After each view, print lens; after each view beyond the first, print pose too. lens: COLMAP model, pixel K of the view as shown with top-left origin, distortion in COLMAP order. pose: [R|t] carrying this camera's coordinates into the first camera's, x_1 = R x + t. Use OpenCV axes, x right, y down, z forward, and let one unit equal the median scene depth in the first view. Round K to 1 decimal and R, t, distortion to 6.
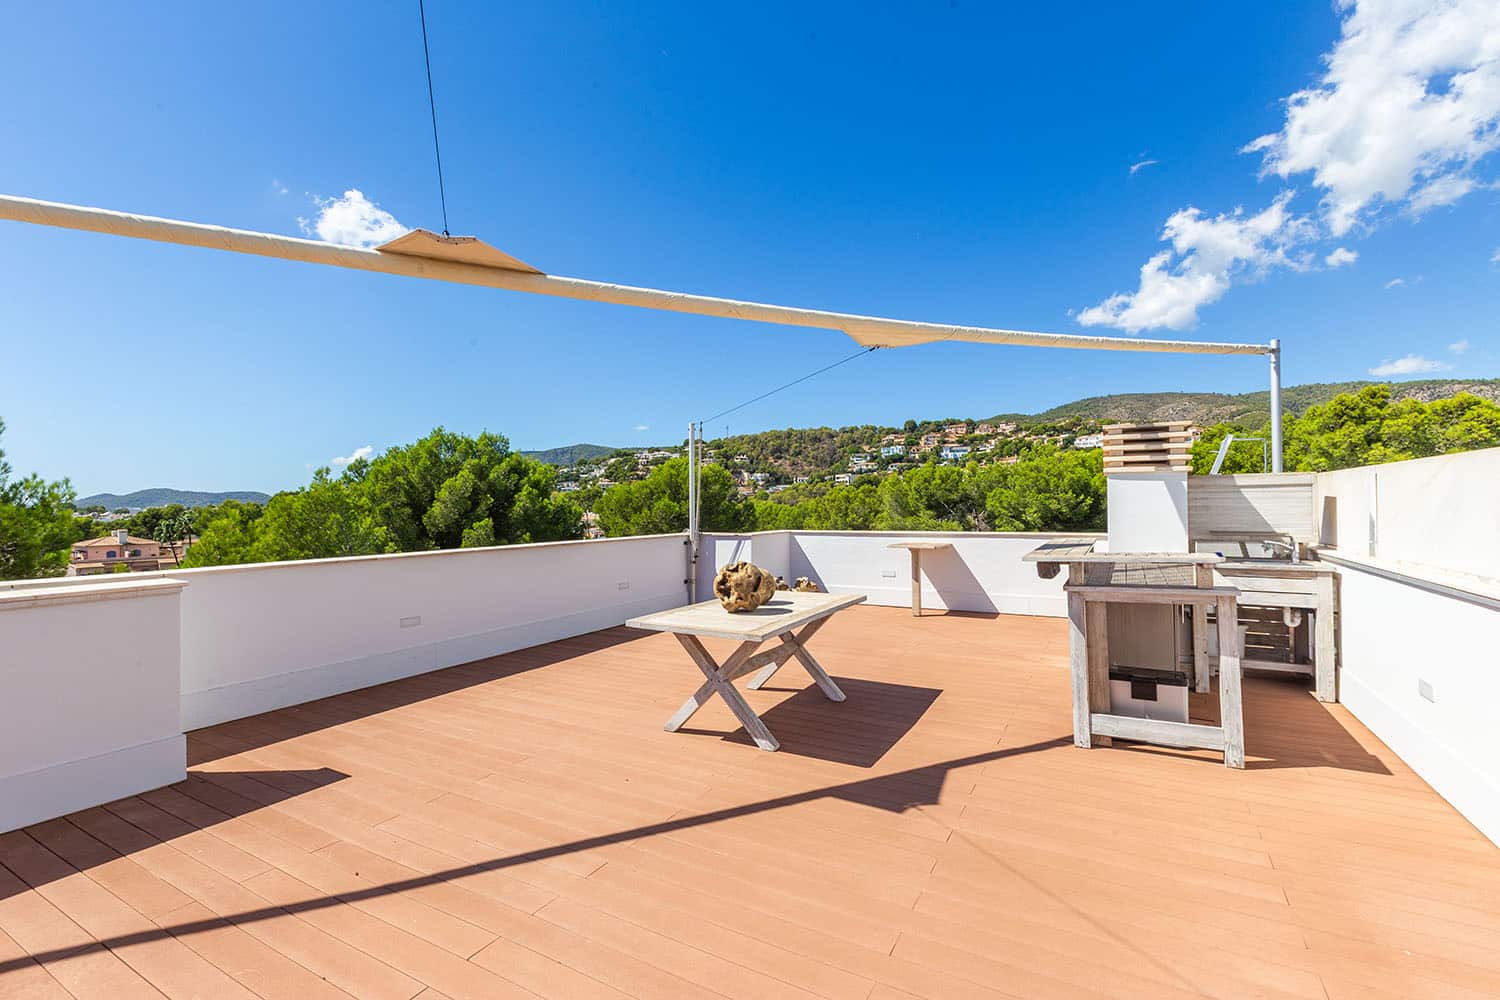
lens RADIAL K [[660.6, 0, 749.7], [0, 660.6, 501.7], [0, 0, 1]] dist [-0.002034, -0.000159]
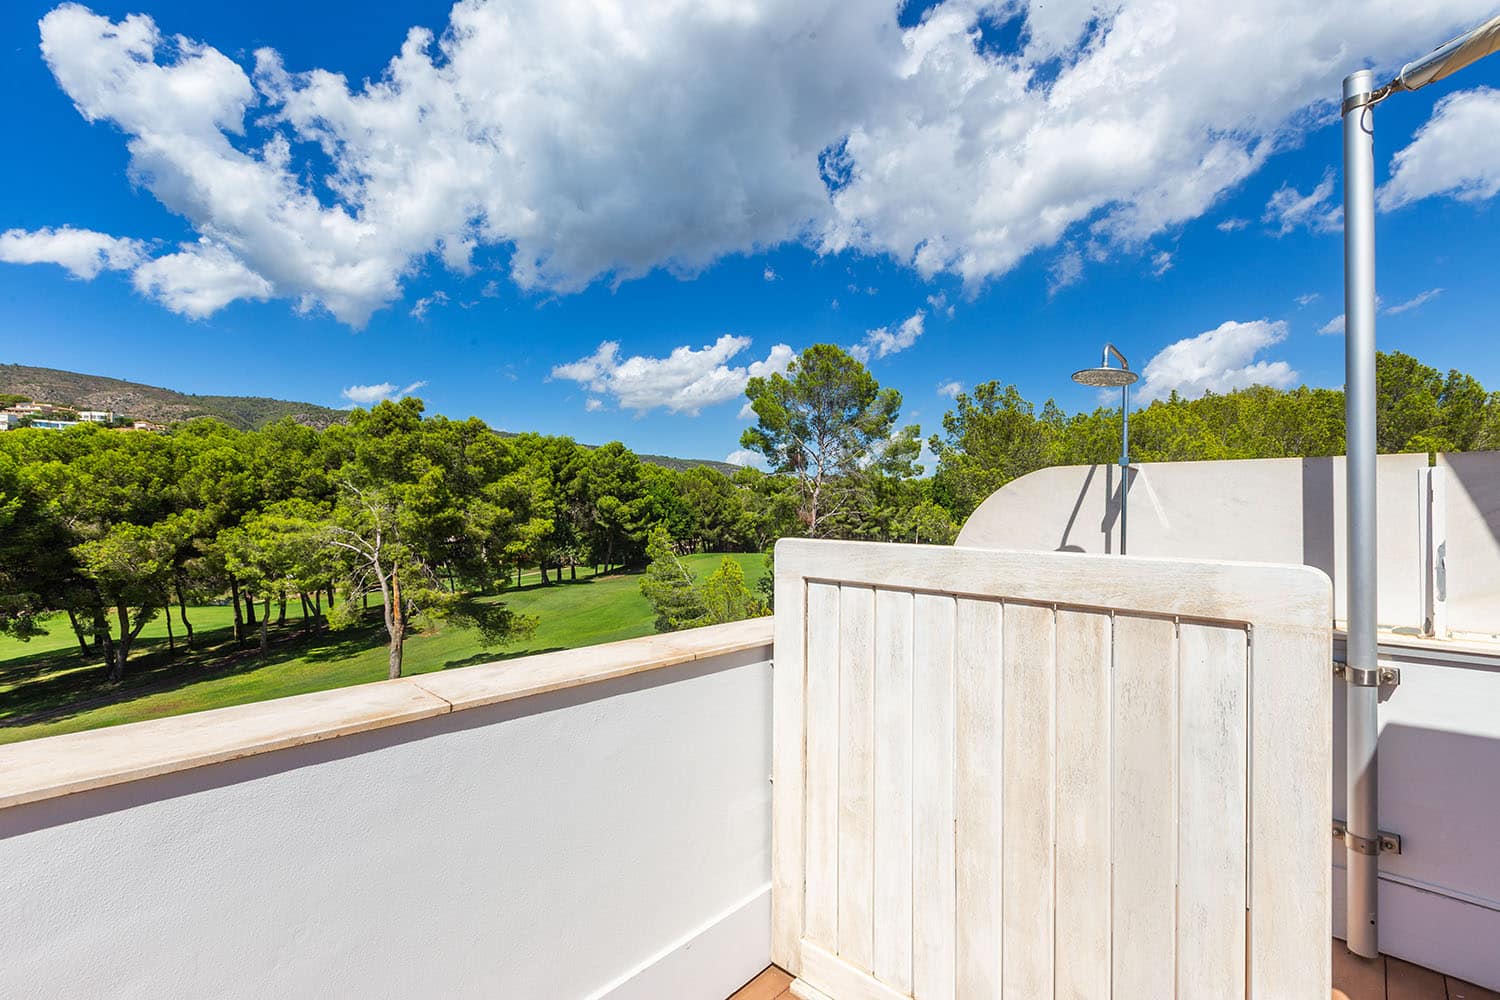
lens RADIAL K [[660.6, 0, 748.7], [0, 660.6, 502.8], [0, 0, 1]] dist [-0.002034, -0.000159]
pose [[0.227242, 0.023726, 0.973549, 0.080476], [-0.016399, 0.999655, -0.020535, -0.000200], [-0.973700, -0.011299, 0.227553, 0.266599]]
